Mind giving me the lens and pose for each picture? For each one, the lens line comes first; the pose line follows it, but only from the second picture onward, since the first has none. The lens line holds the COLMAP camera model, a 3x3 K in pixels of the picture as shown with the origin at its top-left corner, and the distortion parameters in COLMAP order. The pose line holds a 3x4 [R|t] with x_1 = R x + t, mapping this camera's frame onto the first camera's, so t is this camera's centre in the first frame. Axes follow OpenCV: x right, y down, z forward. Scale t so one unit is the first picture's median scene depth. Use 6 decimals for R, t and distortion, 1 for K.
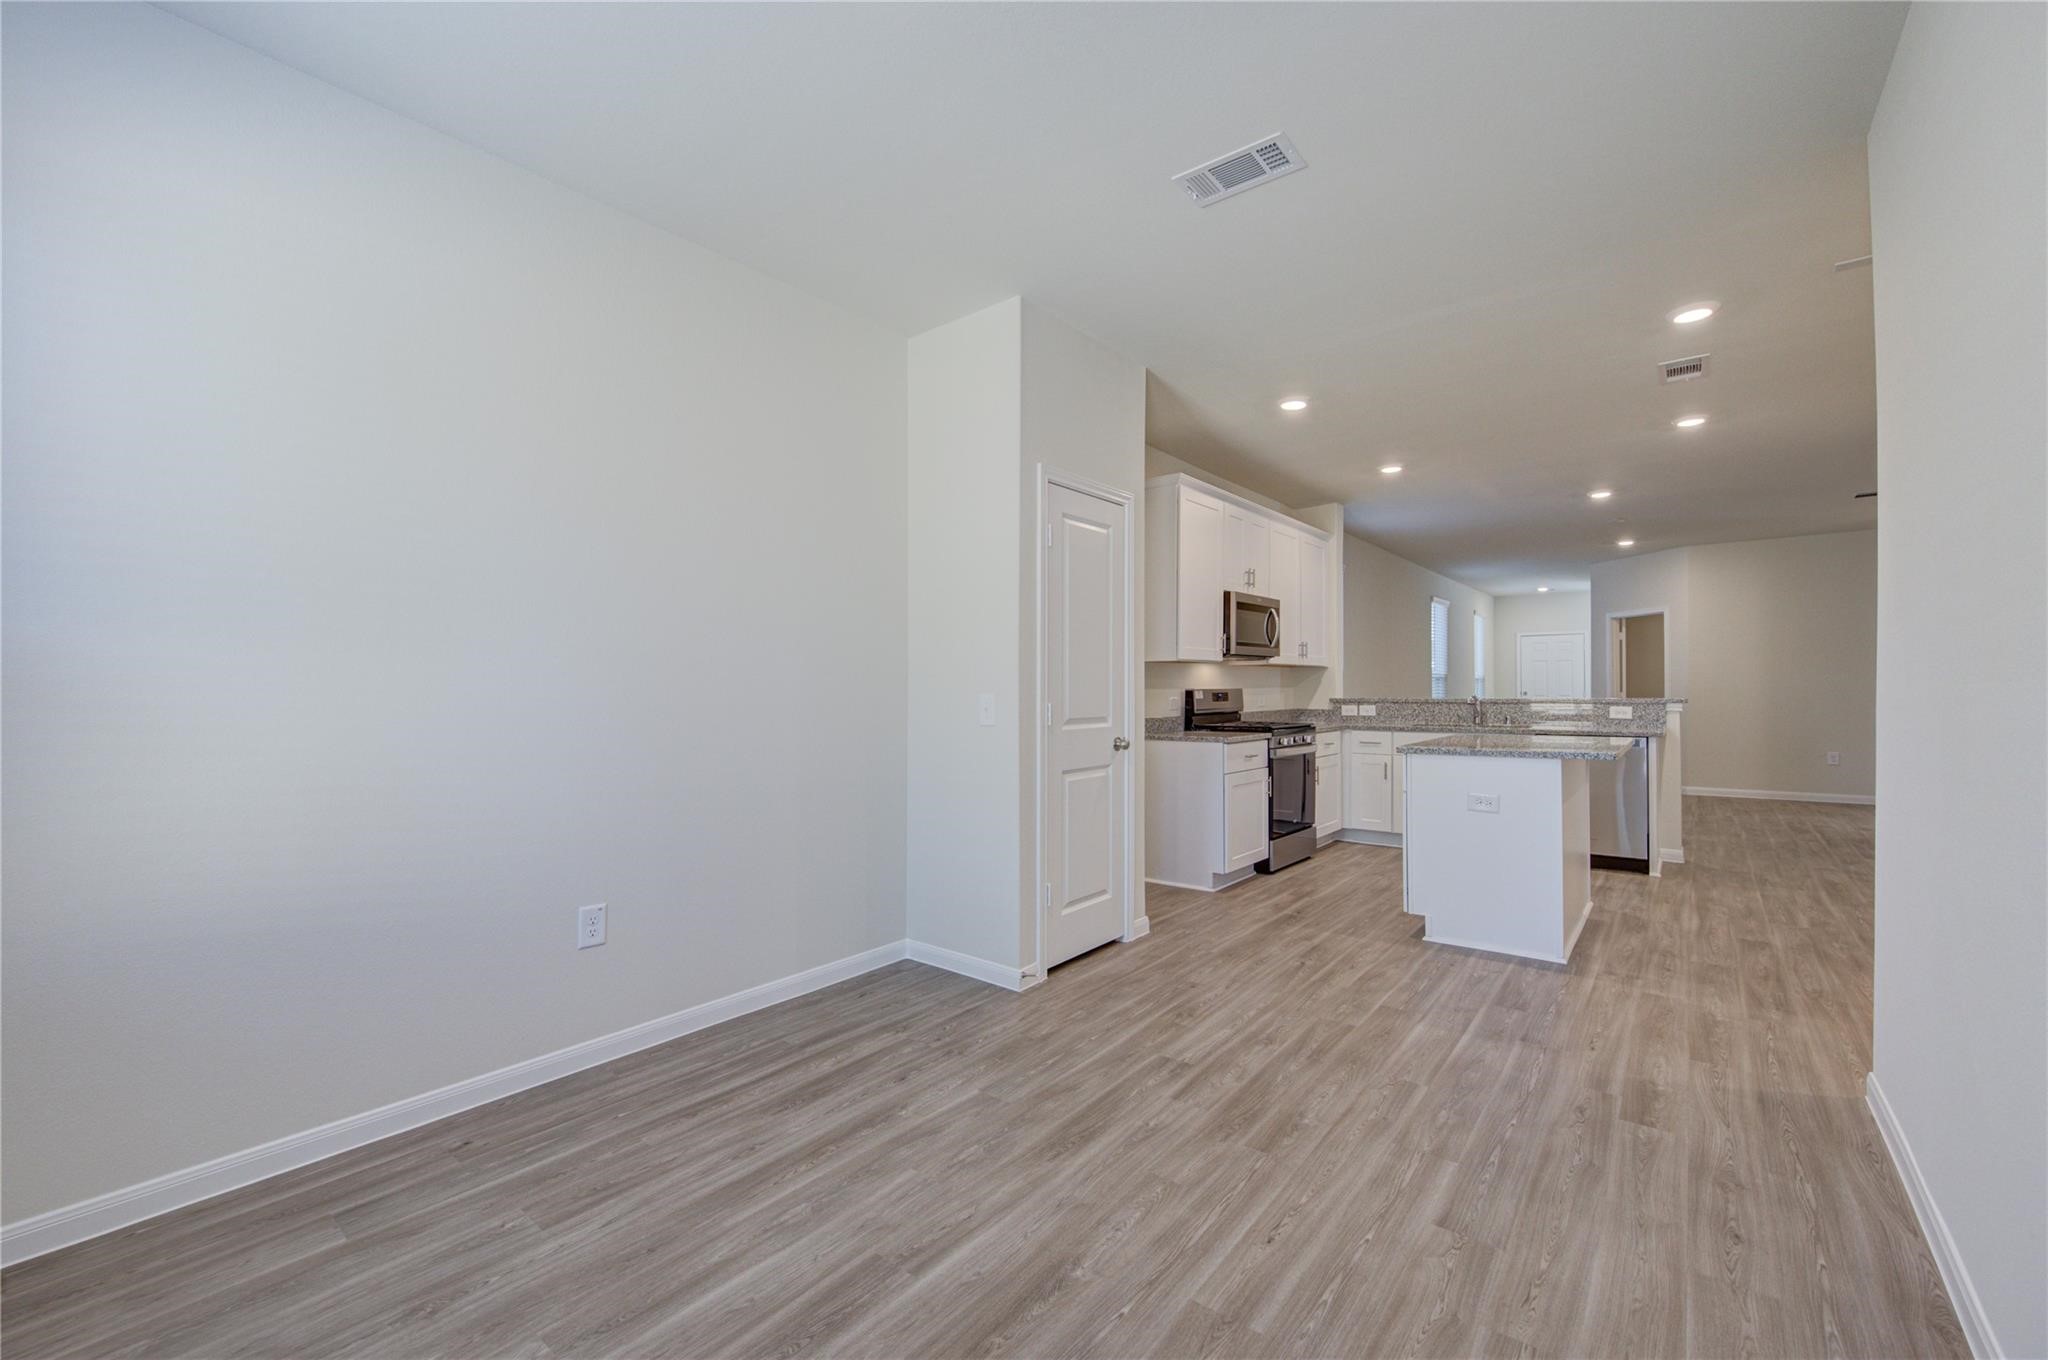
lens RADIAL K [[815.3, 0, 1017.4], [0, 815.3, 705.6], [0, 0, 1]] dist [0.000026, -0.000334]
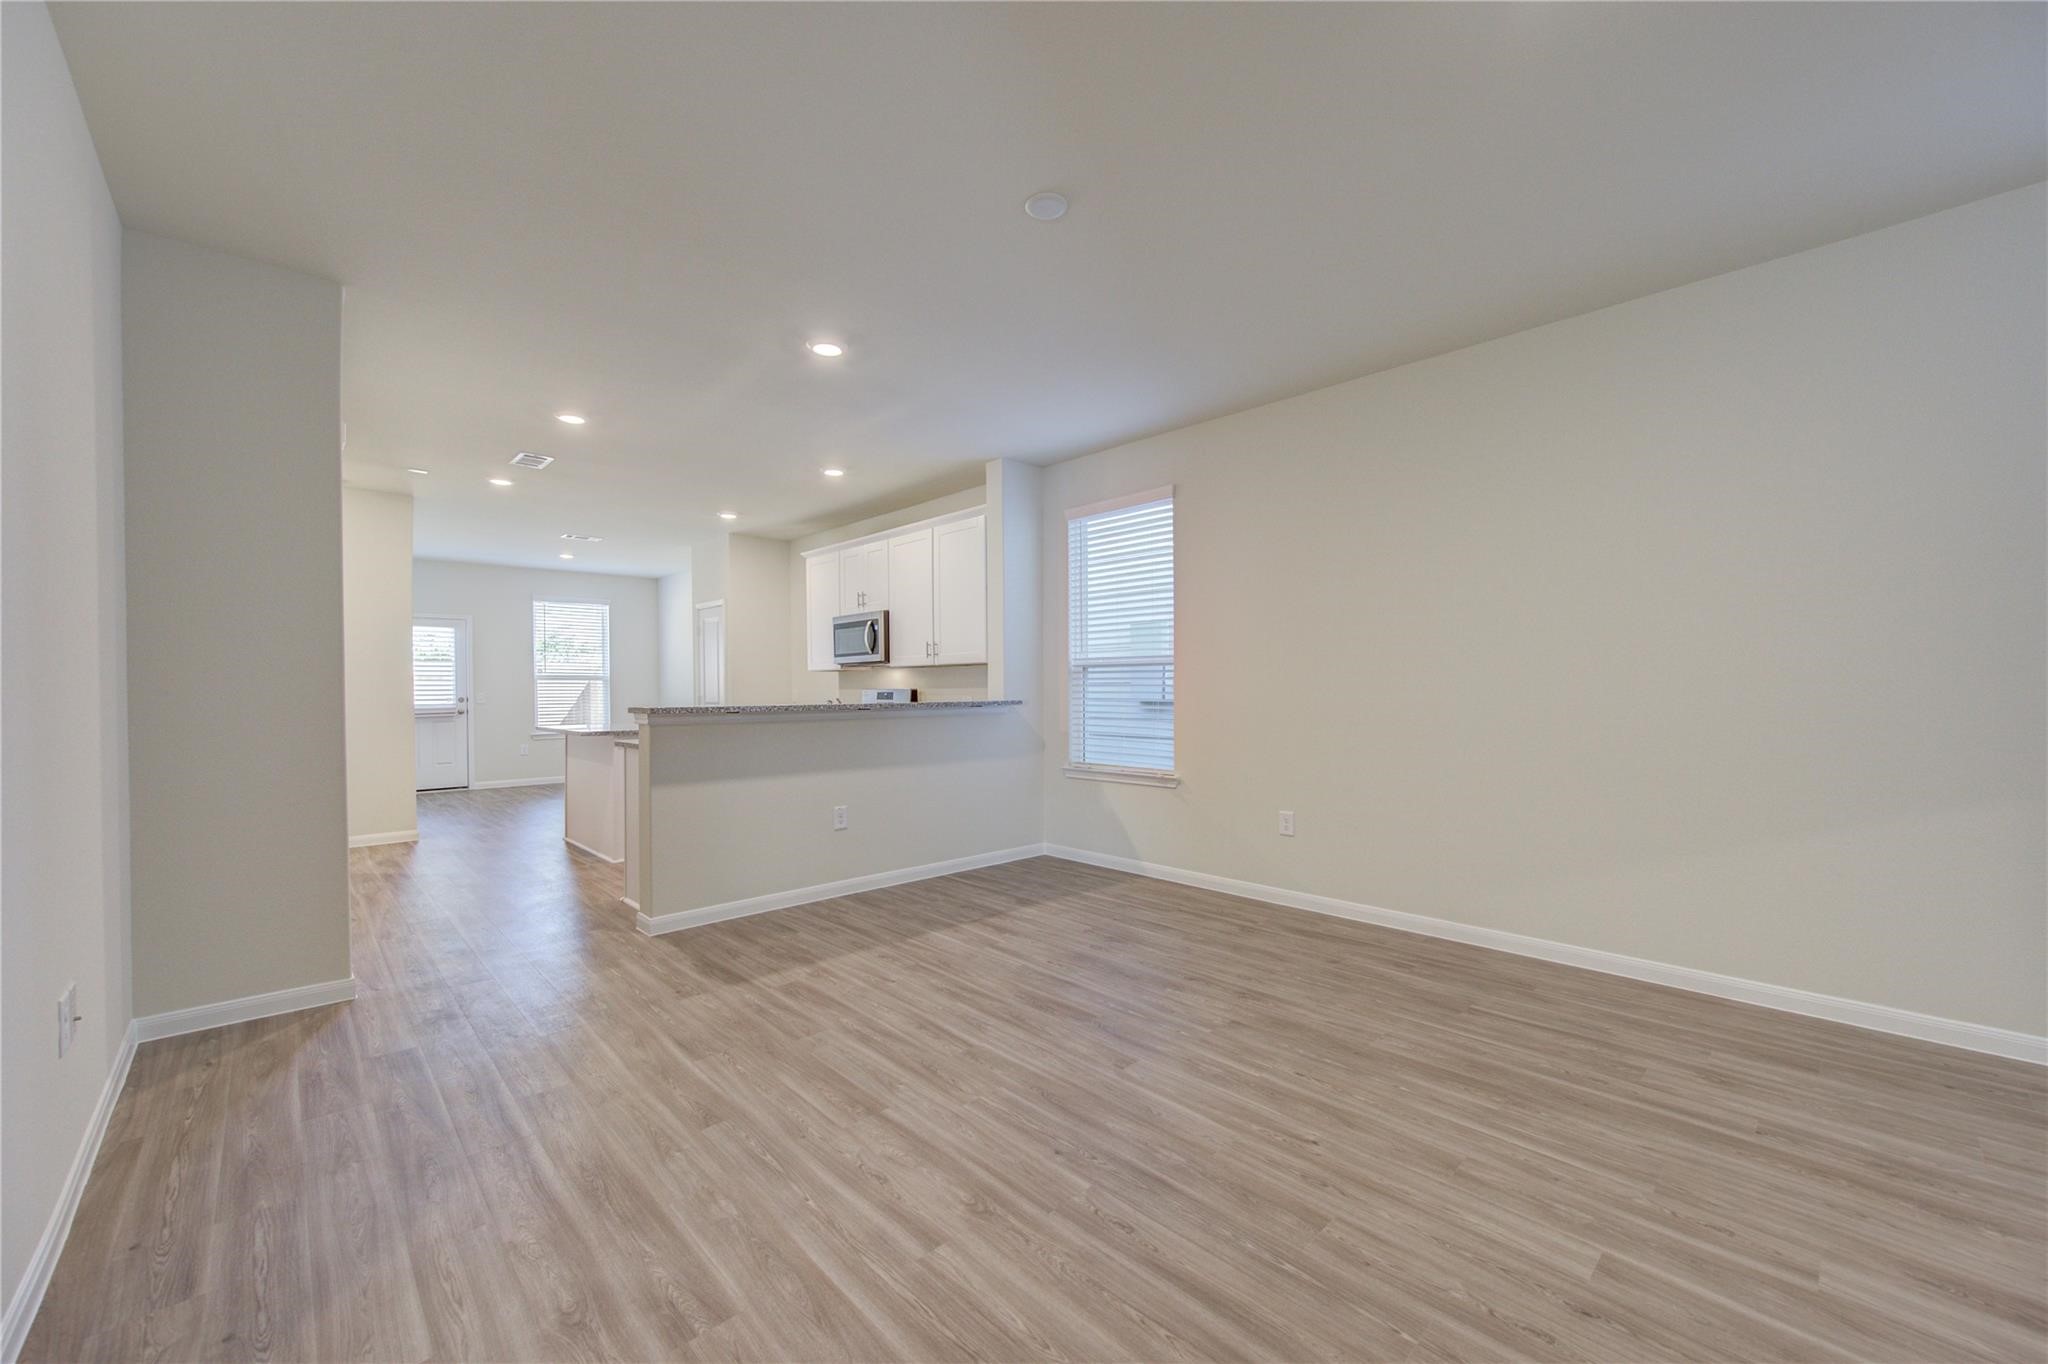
lens RADIAL K [[799.3, 0, 1045.1], [0, 799.3, 689.4], [0, 0, 1]] dist [0.002622, 0.000220]
pose [[-0.105026, 0.006596, -0.994448, 2.362523], [-0.014933, 0.999855, 0.008209, -0.055803], [0.994357, 0.015712, -0.104913, 2.272660]]
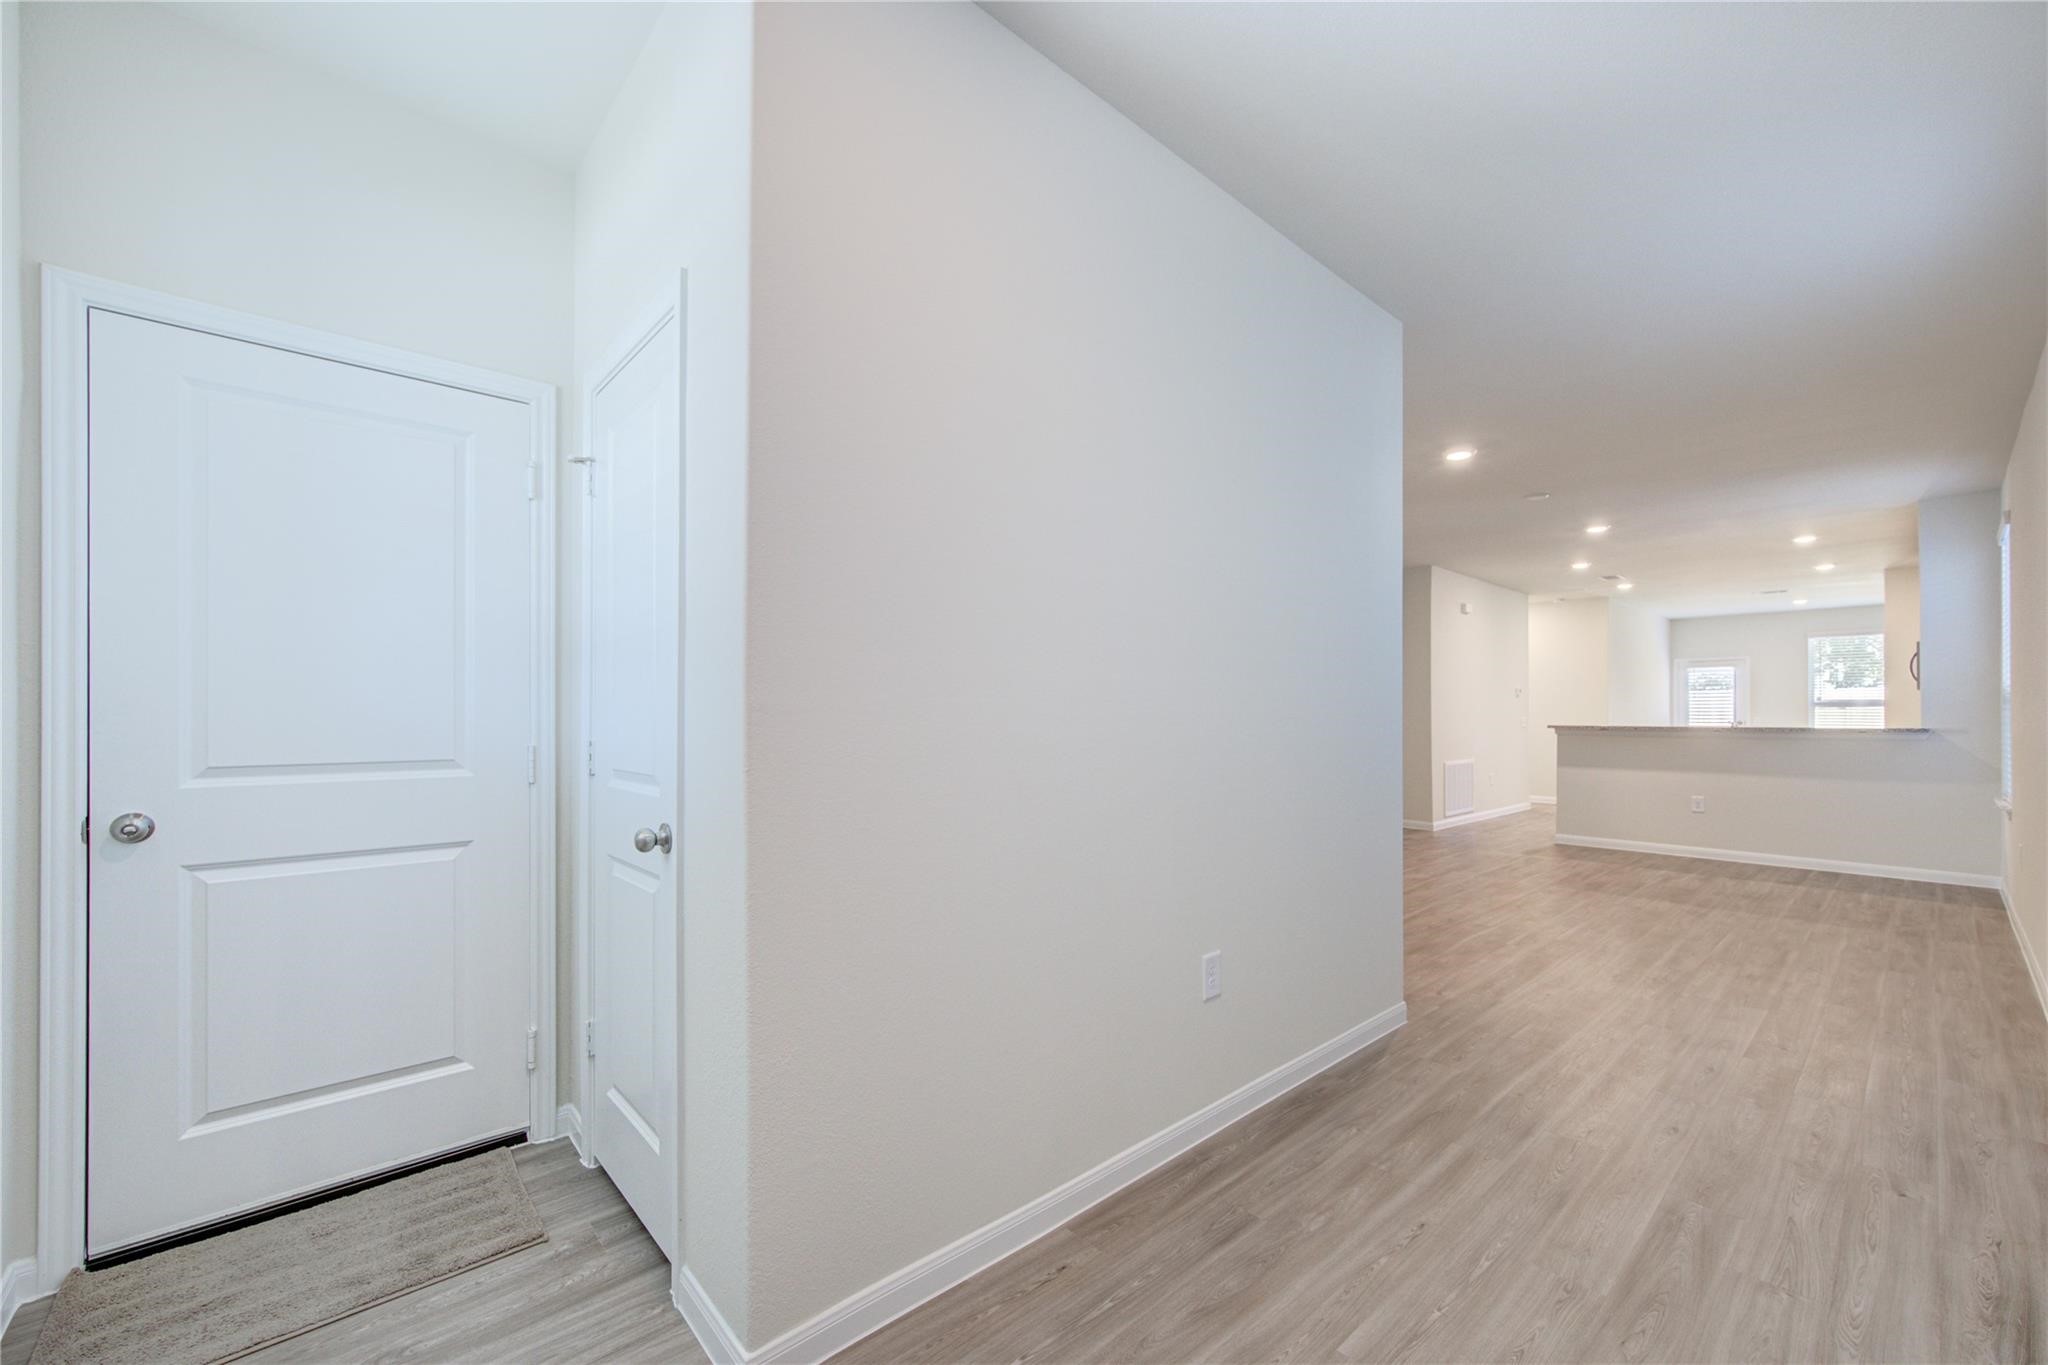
lens RADIAL K [[792.2, 0, 1052.3], [0, 792.2, 717.7], [0, 0, 1]] dist [0.007860, 0.000408]
pose [[-0.992256, 0.006337, 0.124049, 2.402081], [0.009189, 0.999706, 0.022432, -0.095604], [-0.123871, 0.023398, -0.992022, 3.908653]]
